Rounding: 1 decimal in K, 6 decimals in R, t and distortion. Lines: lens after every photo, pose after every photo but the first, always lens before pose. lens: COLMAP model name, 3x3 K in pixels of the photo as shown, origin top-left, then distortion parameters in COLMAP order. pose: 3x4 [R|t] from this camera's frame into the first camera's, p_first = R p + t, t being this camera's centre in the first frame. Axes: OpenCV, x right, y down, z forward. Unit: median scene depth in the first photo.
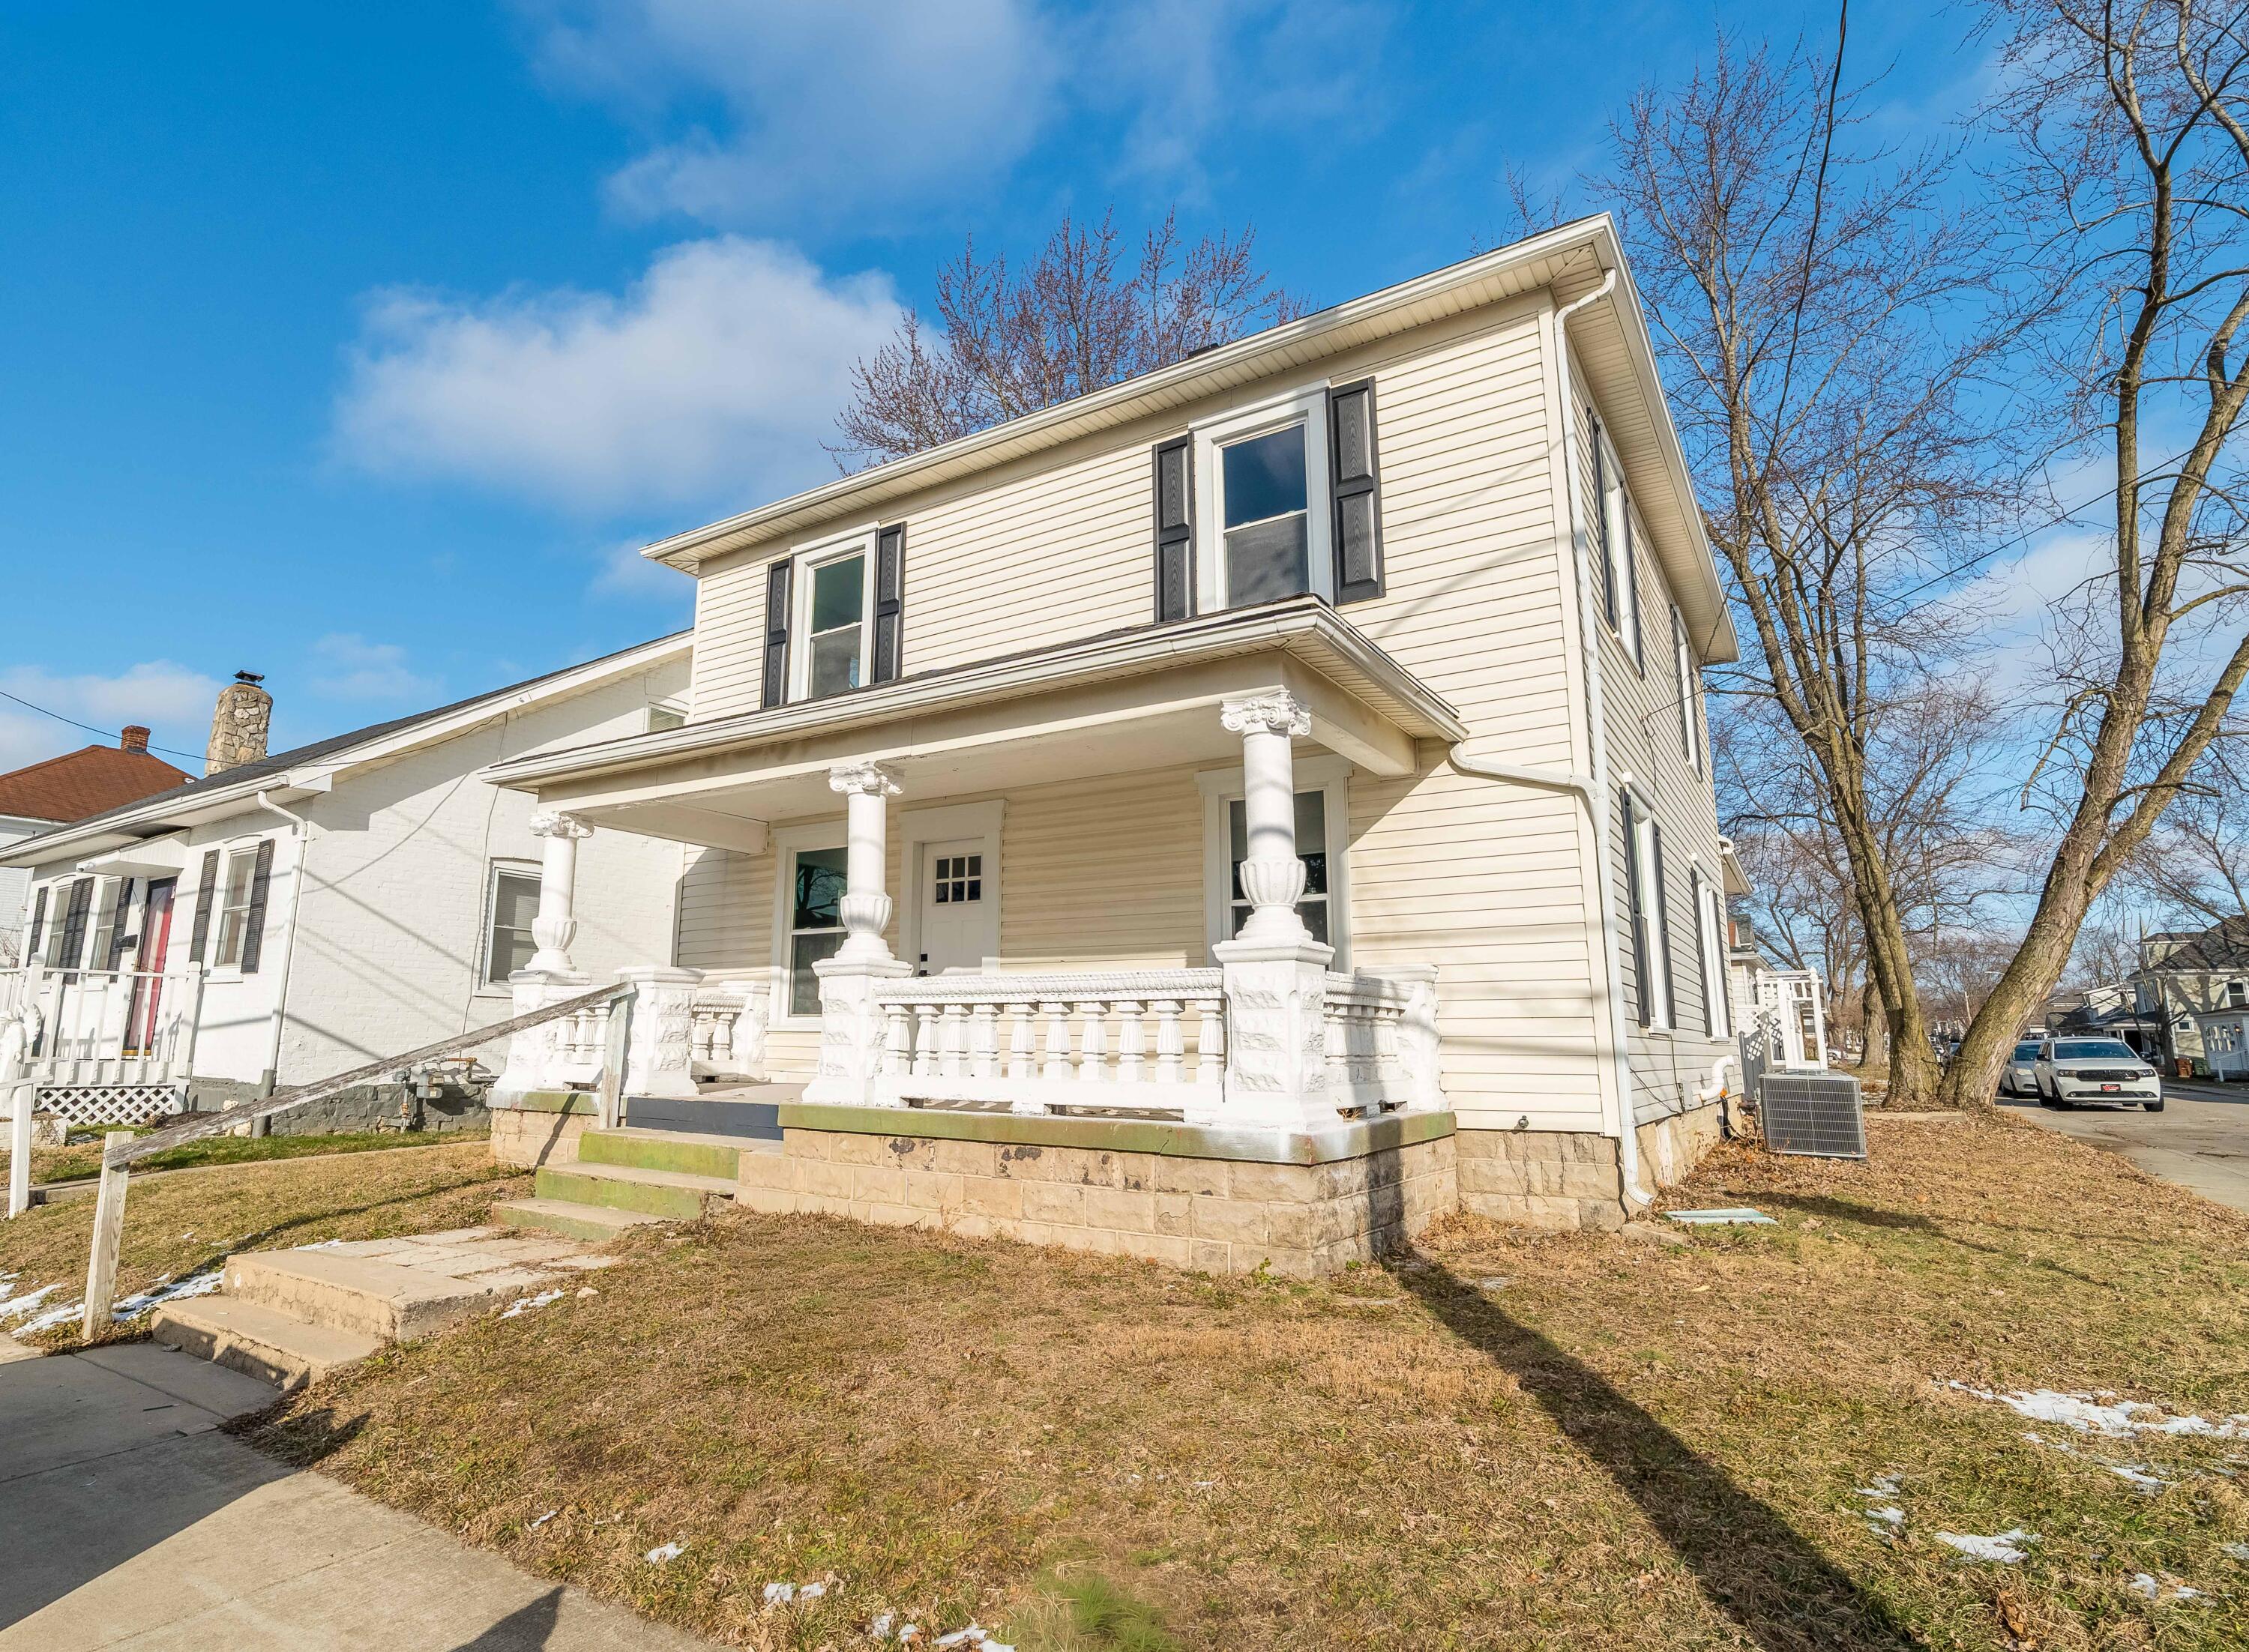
lens RADIAL K [[1173.5, 0, 1055.1], [0, 1173.5, 814.6], [0, 0, 1]] dist [-0.004095, -0.000312]
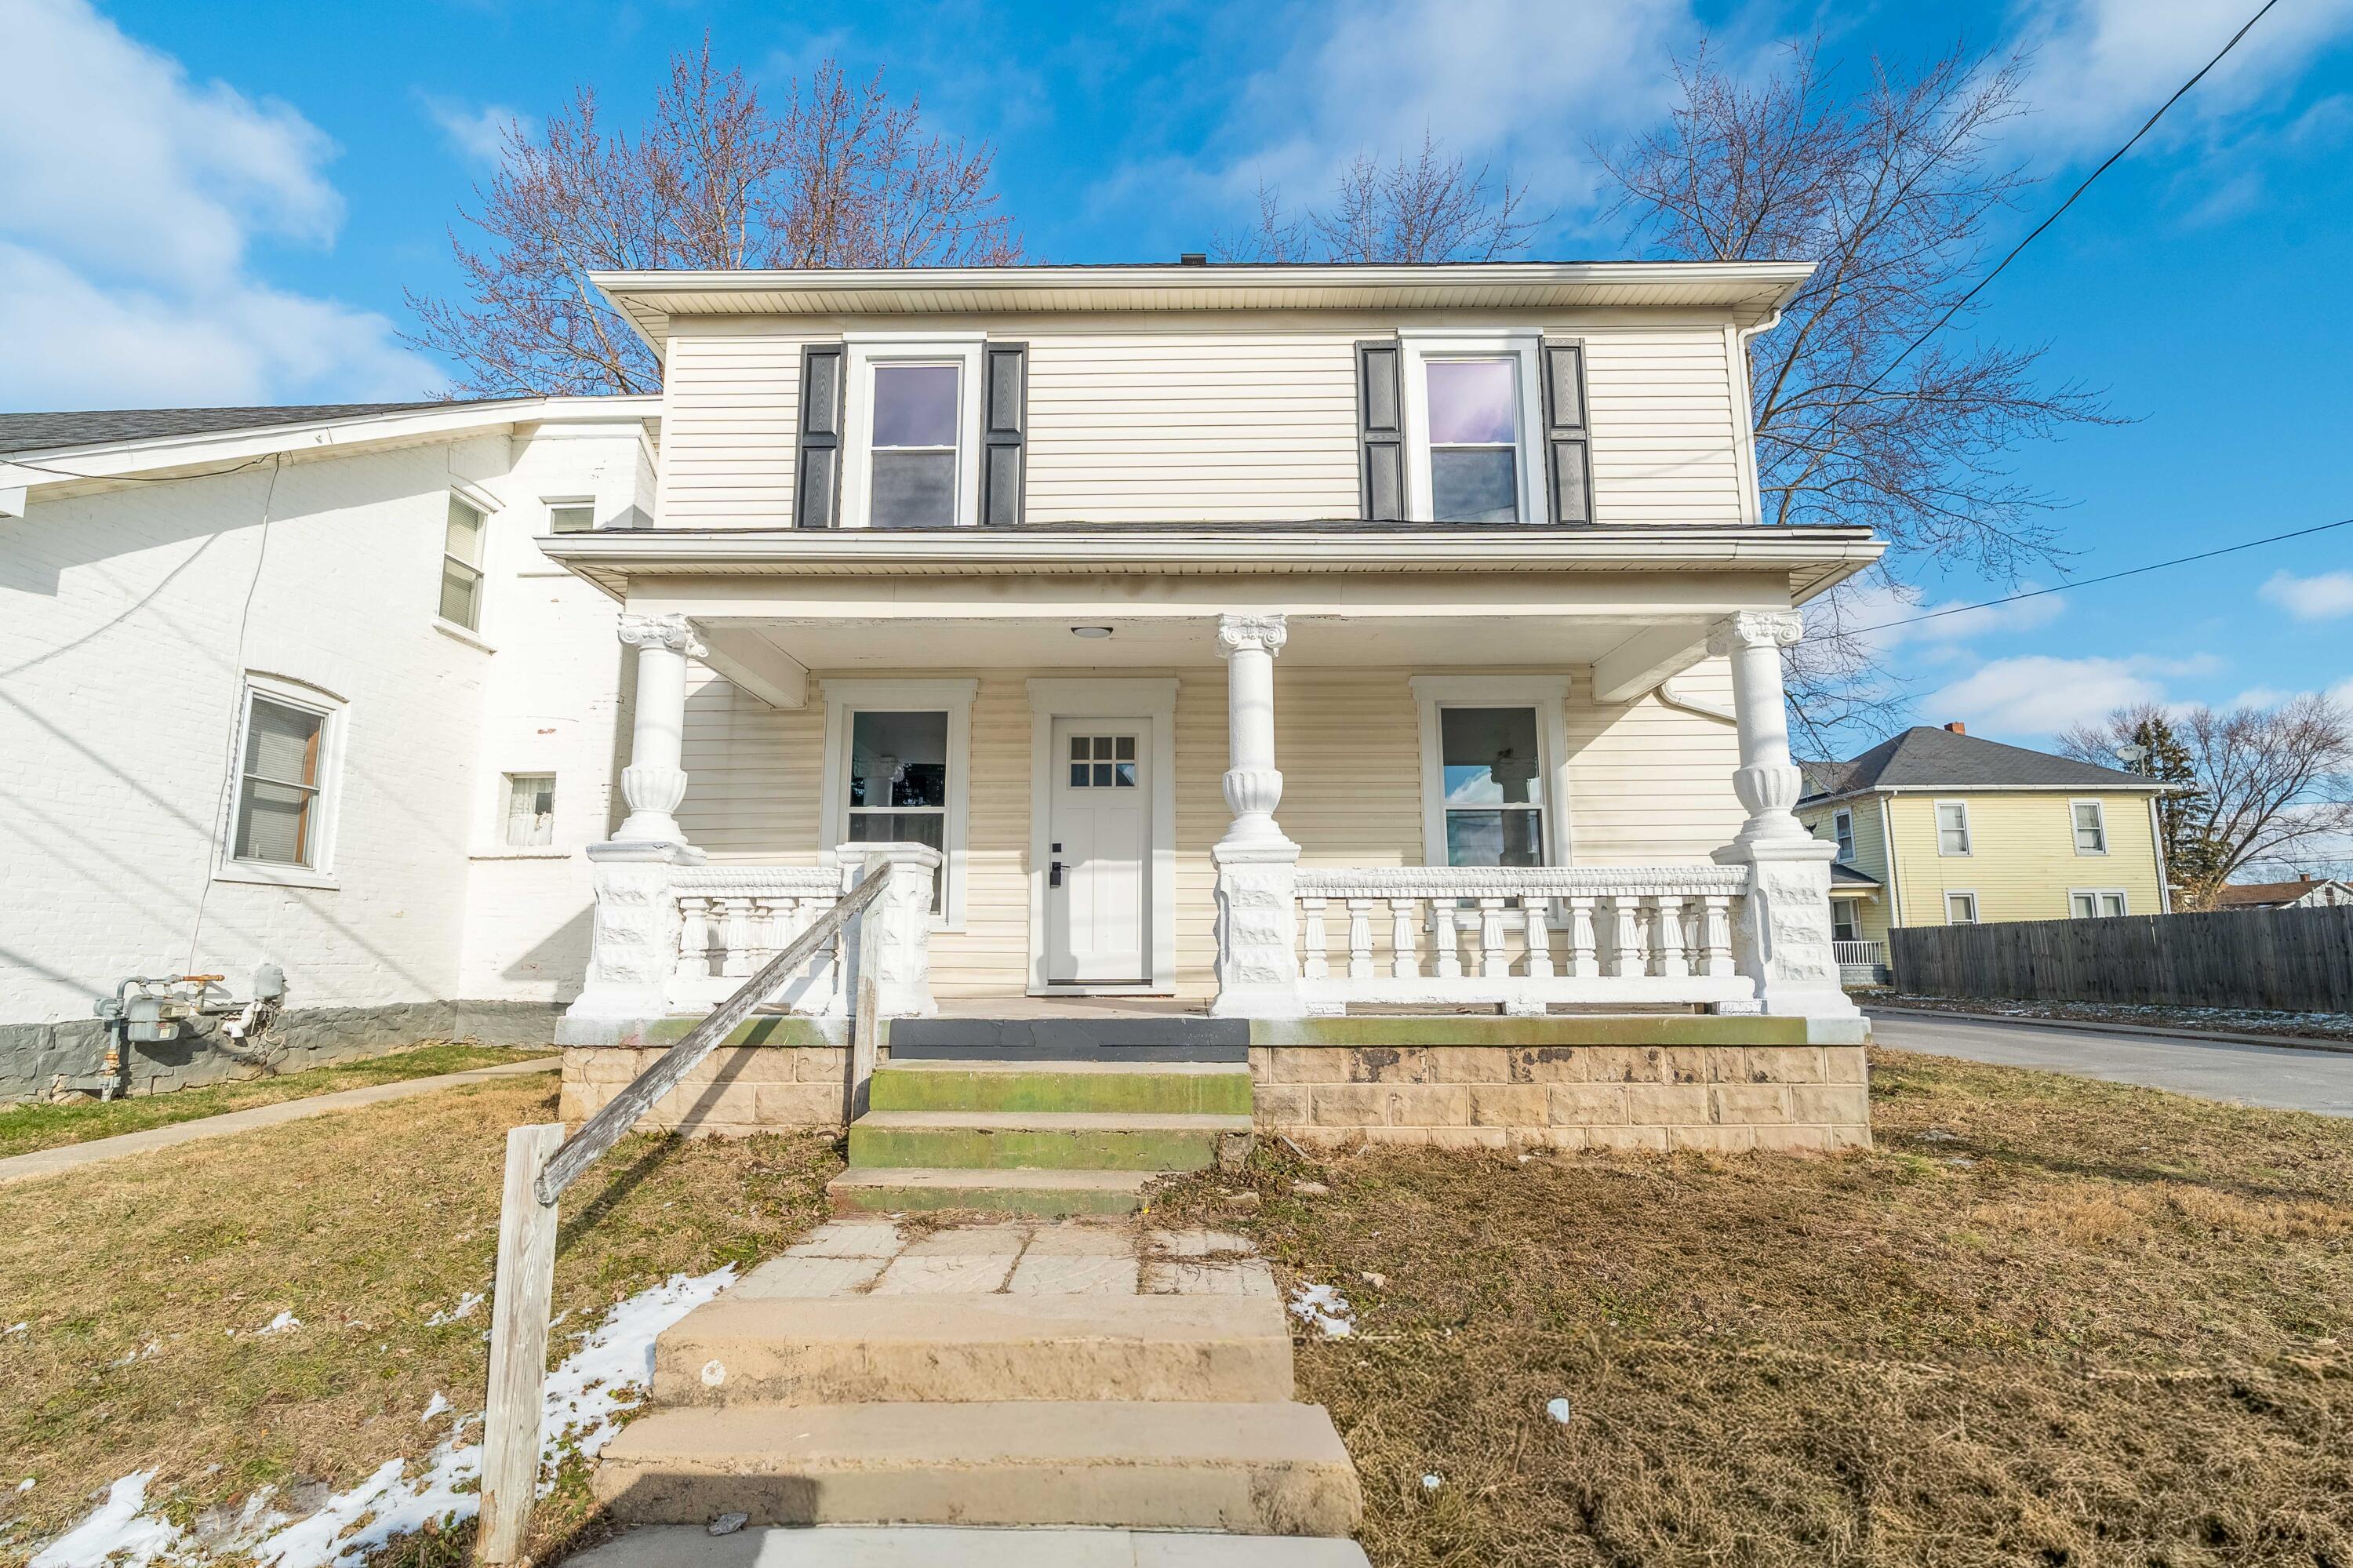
lens RADIAL K [[1069.3, 0, 1176.5], [0, 1069.3, 784.0], [0, 0, 1]] dist [-0.002585, 0.000284]
pose [[0.835537, 0.072105, 0.544683, -0.477176], [-0.095396, 0.995333, 0.014575, 0.054953], [-0.541089, -0.064139, 0.838516, 0.285433]]
